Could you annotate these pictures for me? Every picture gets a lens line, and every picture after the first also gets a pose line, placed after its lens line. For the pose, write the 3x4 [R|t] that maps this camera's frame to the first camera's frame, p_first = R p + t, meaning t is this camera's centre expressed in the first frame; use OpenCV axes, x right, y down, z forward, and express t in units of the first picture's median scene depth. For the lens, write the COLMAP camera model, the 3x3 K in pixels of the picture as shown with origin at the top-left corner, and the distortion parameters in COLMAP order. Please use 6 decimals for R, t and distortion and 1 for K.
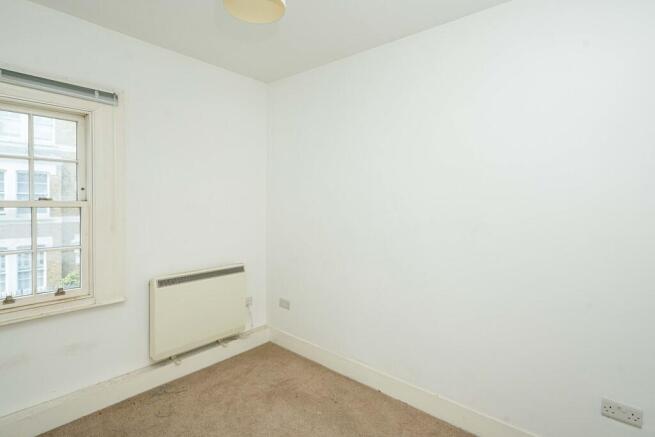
lens RADIAL K [[328.5, 0, 318.3], [0, 328.5, 201.2], [0, 0, 1]] dist [0.003114, 0.000289]
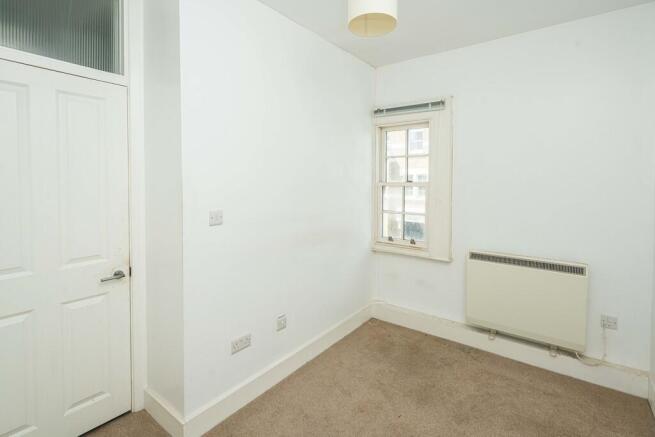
lens RADIAL K [[318.7, 0, 326.1], [0, 318.7, 180.3], [0, 0, 1]] dist [-0.000752, 0.000108]
pose [[0.070195, -0.006771, -0.997510, 0.603258], [-0.002107, 0.999974, -0.006936, 0.000273], [0.997531, 0.002588, 0.070179, 0.446520]]
